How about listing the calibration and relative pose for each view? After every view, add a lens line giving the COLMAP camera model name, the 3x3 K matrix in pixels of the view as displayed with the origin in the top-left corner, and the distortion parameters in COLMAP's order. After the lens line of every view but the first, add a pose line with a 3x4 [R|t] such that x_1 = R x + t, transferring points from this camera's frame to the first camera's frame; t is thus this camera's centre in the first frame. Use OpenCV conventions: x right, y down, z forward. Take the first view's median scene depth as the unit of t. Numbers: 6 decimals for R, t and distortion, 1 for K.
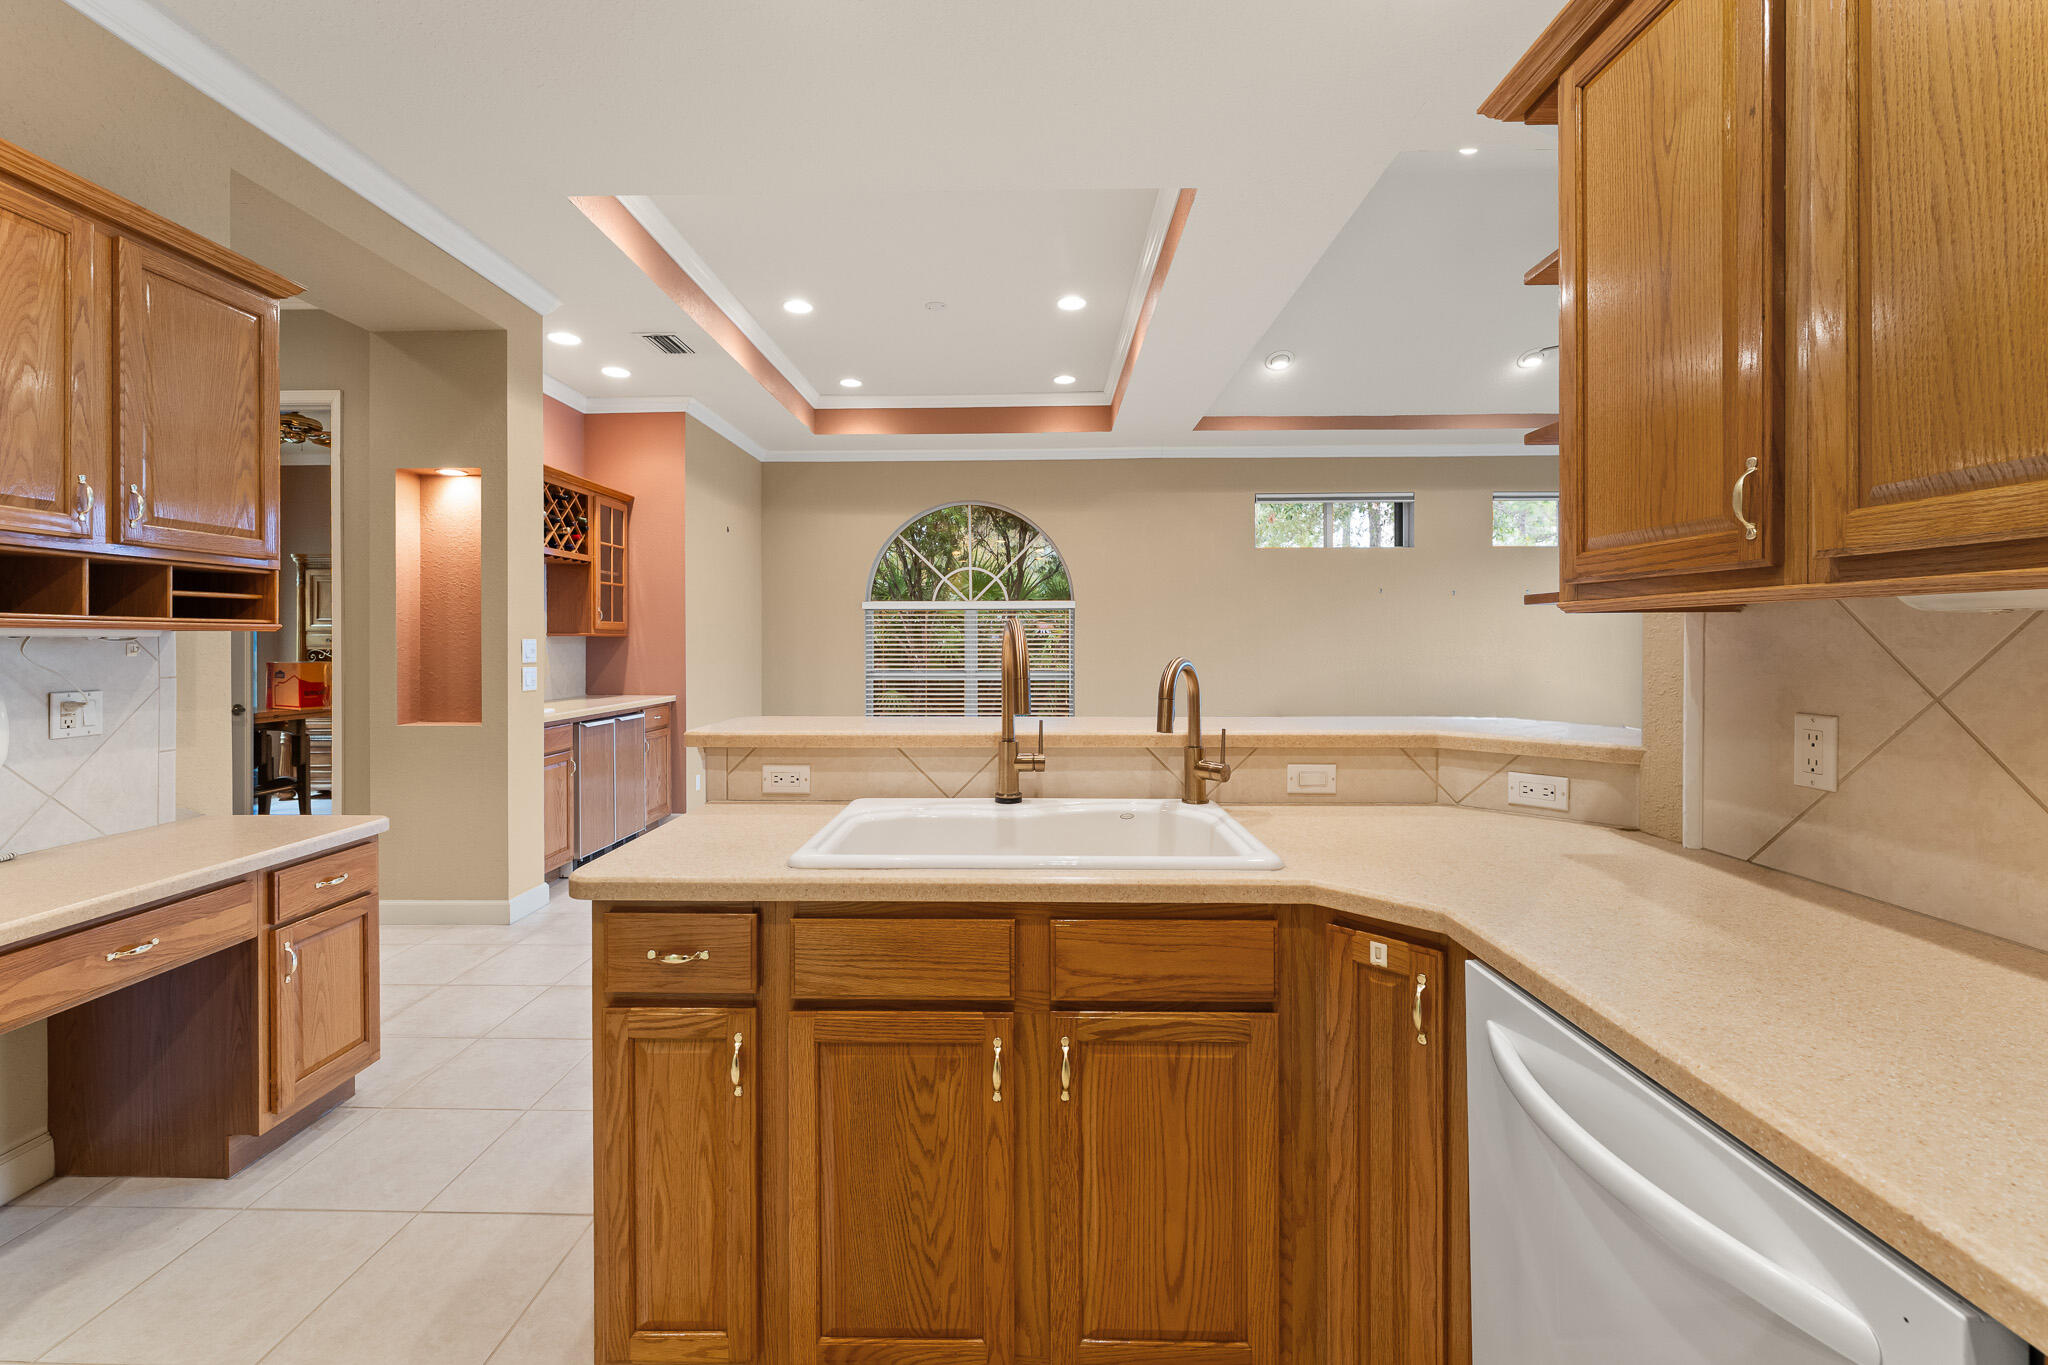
lens RADIAL K [[843.1, 0, 1014.6], [0, 843.1, 641.8], [0, 0, 1]] dist [0.000415, -0.000086]
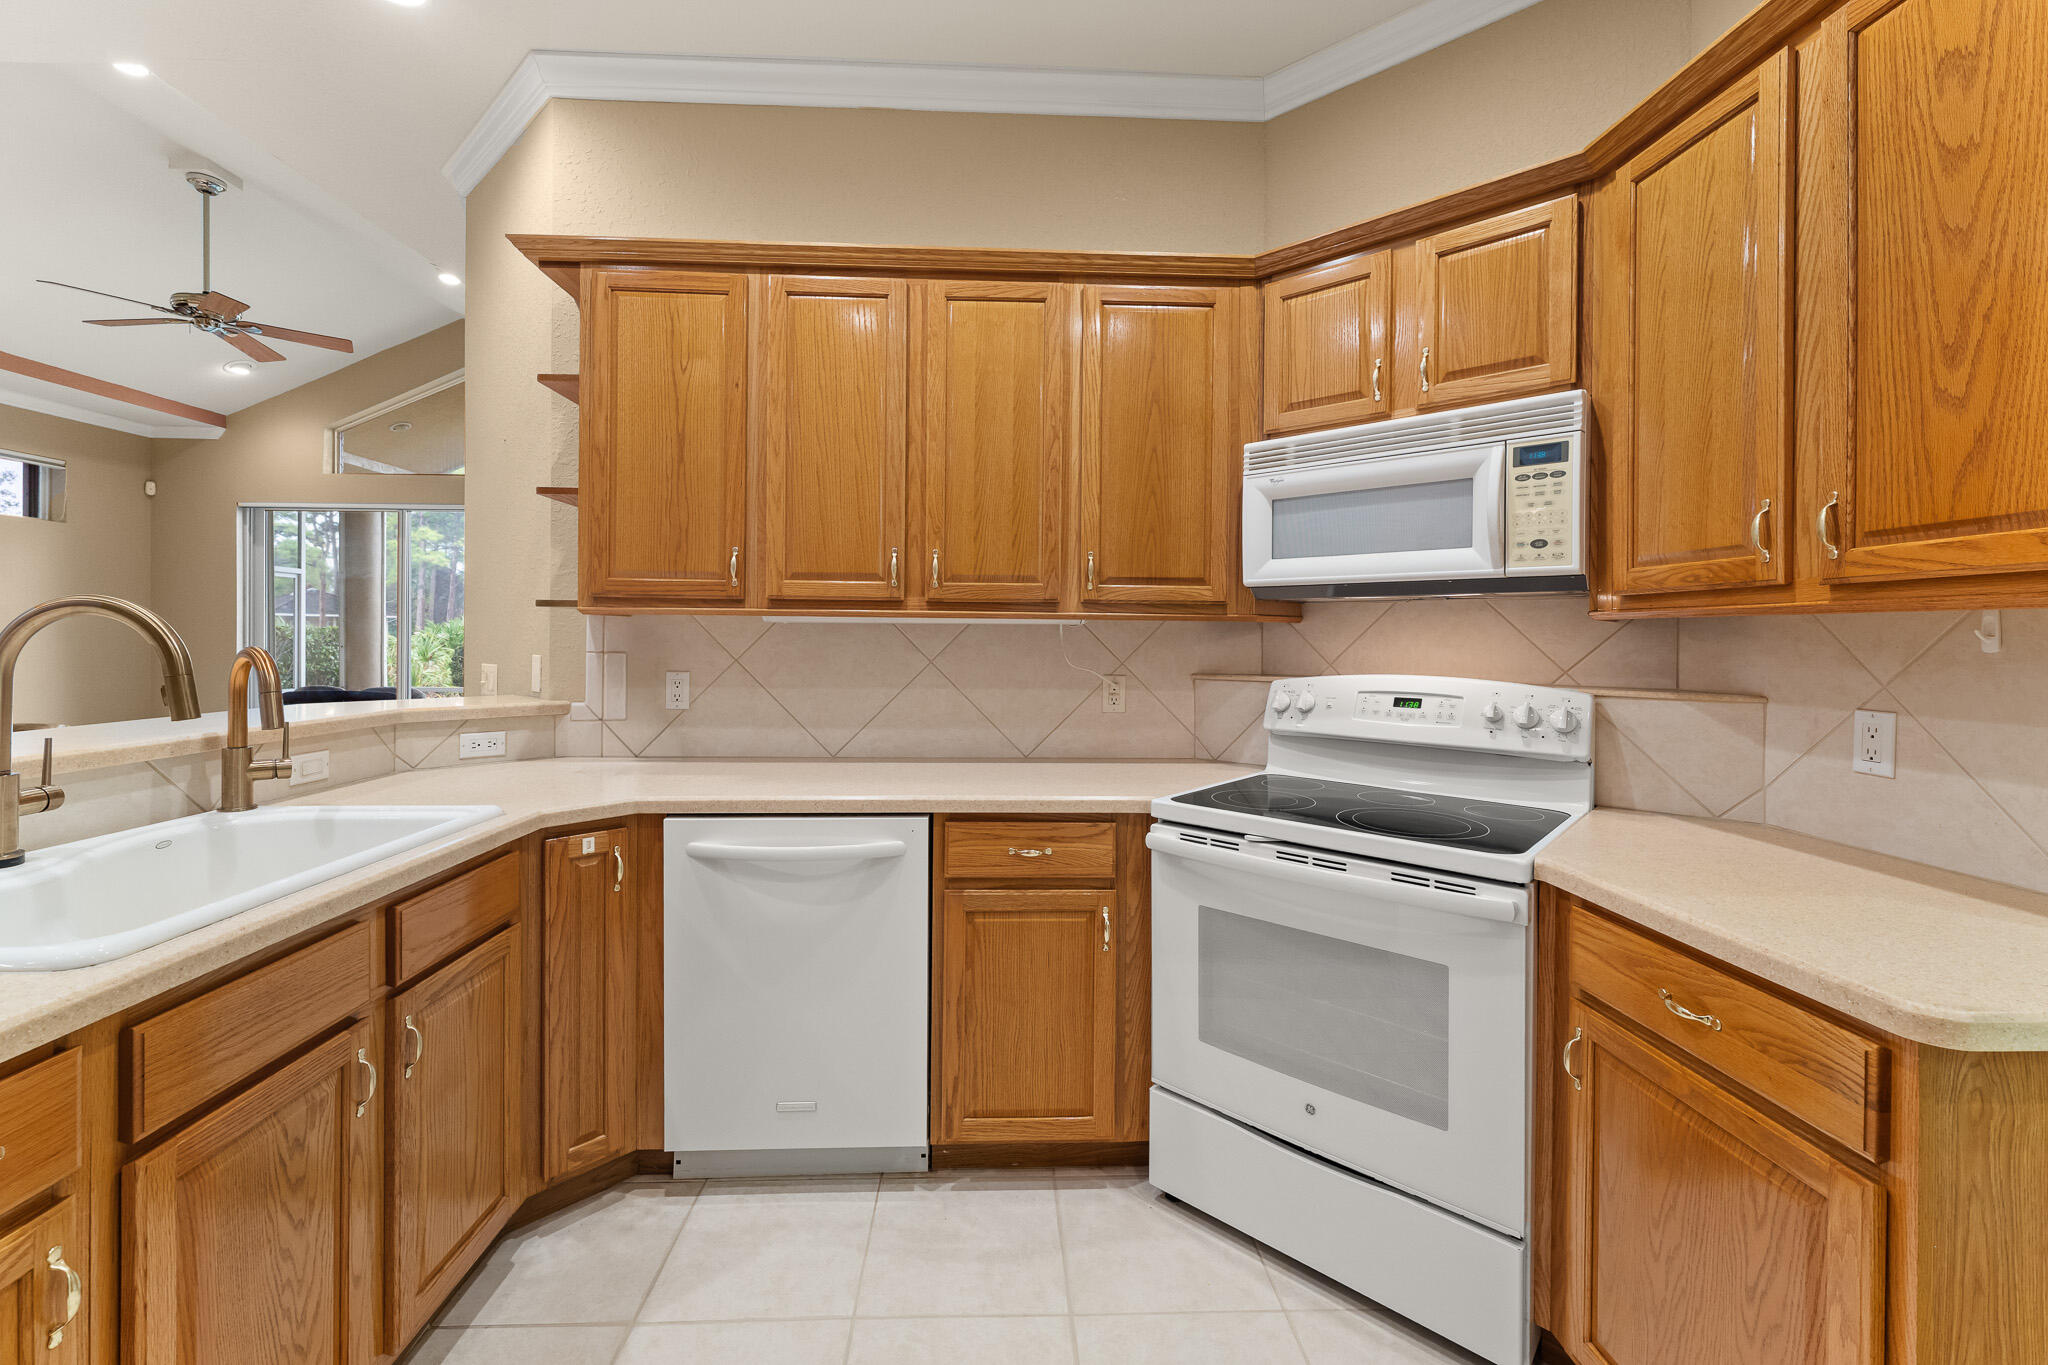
lens RADIAL K [[843.1, 0, 1014.6], [0, 843.1, 641.8], [0, 0, 1]] dist [0.000415, -0.000086]
pose [[-0.060865, -0.004147, 0.998137, -0.473321], [-0.007660, 0.999964, 0.003688, 0.002289], [-0.998117, -0.007421, -0.060895, 0.155235]]
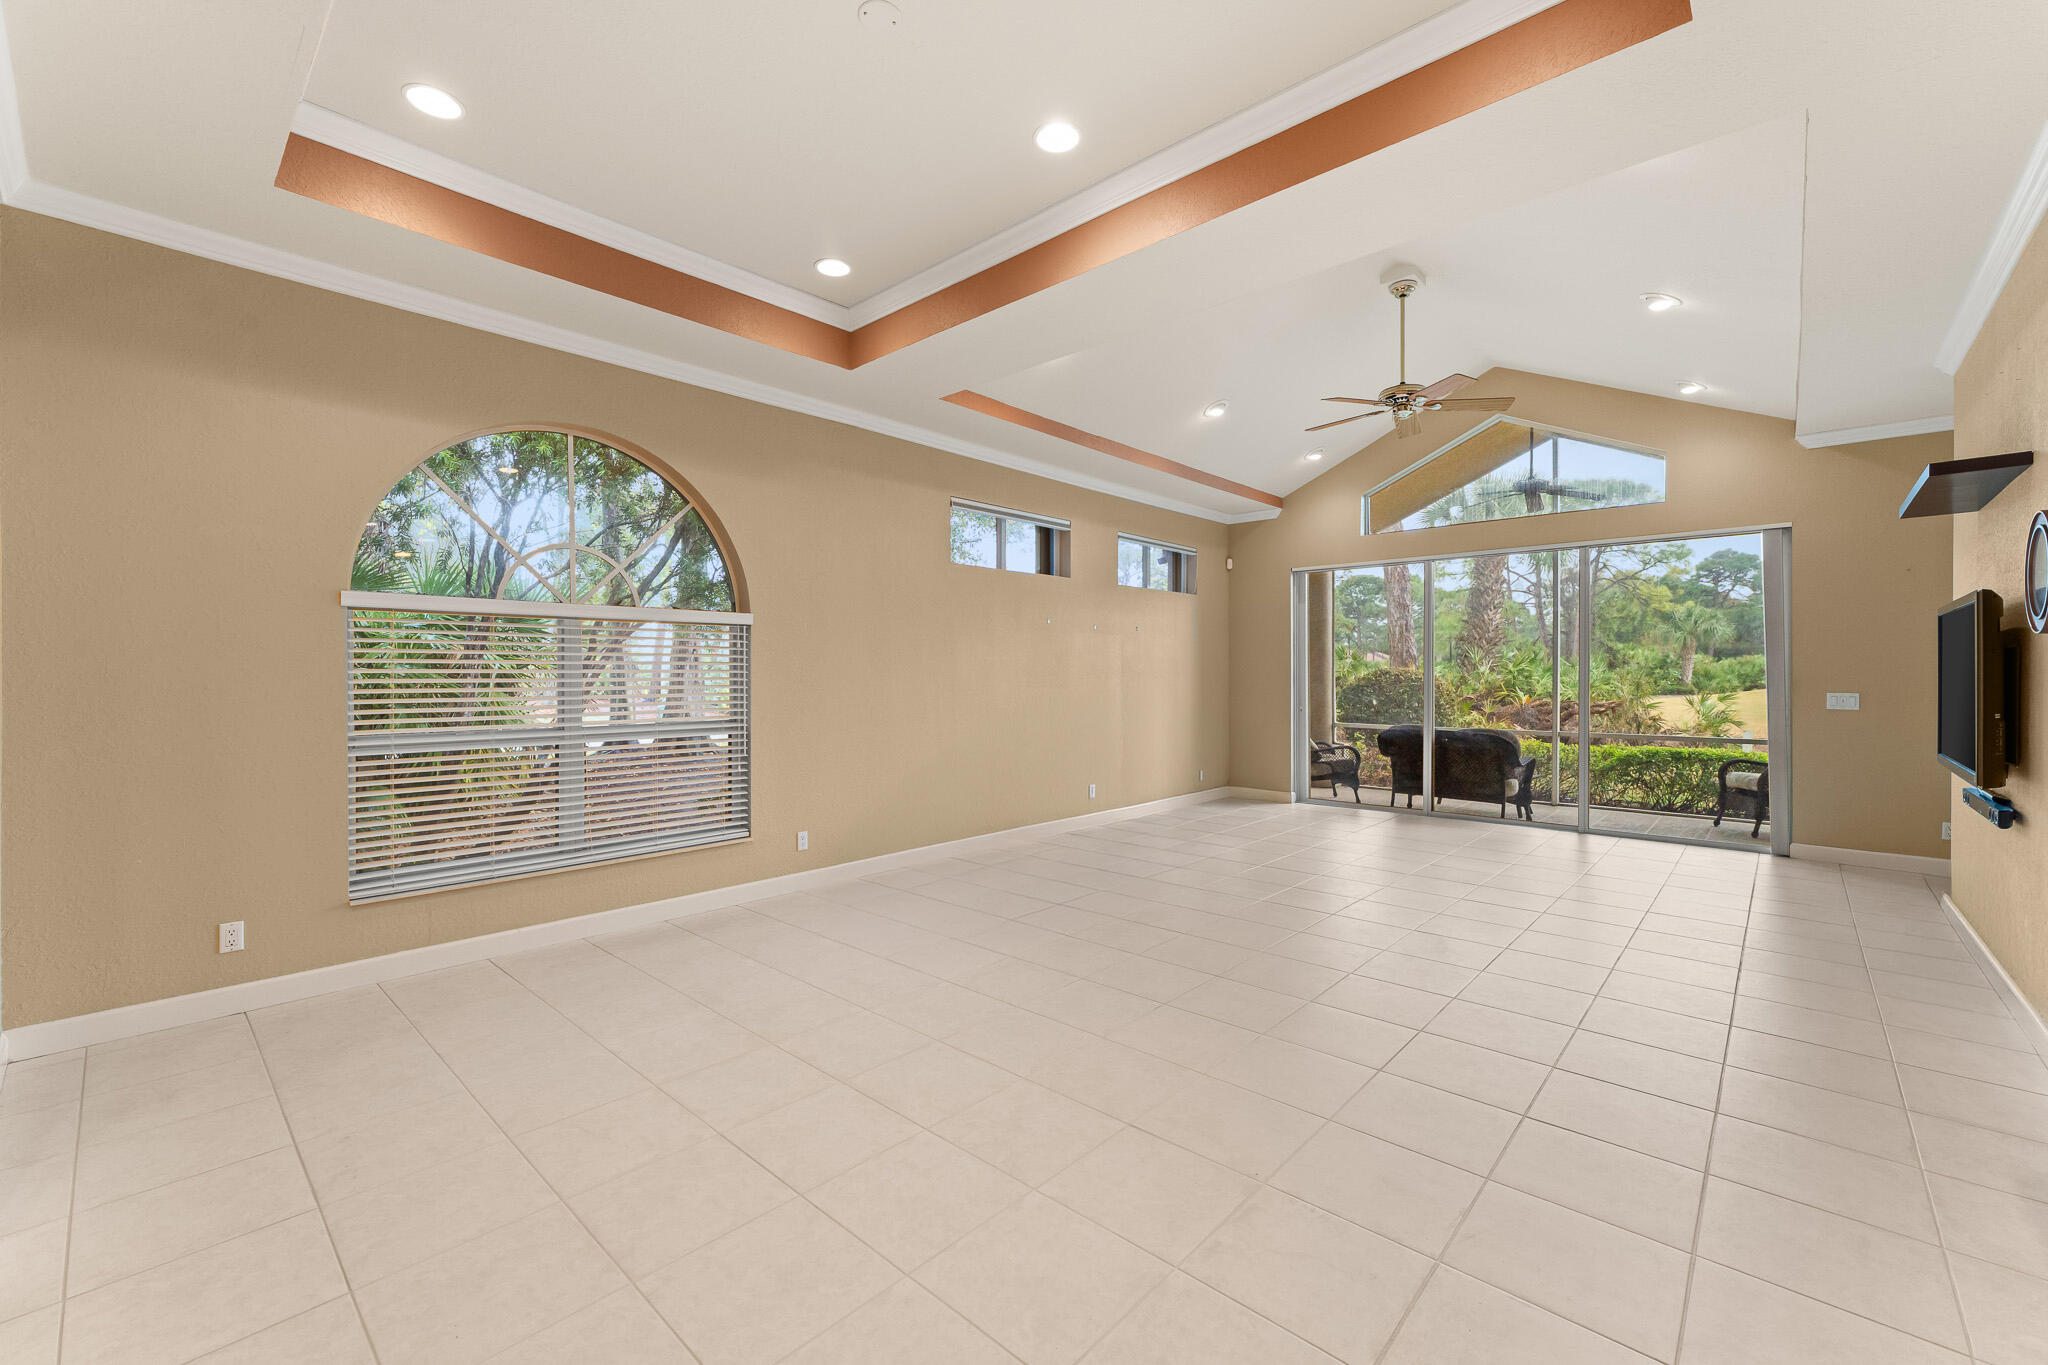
lens RADIAL K [[831.4, 0, 1012.3], [0, 831.4, 679.8], [0, 0, 1]] dist [-0.001934, -0.000348]
pose [[0.663050, -0.004171, 0.748564, -0.724358], [-0.000243, 0.999983, 0.005787, -0.001036], [-0.748575, -0.004019, 0.663038, 1.060906]]
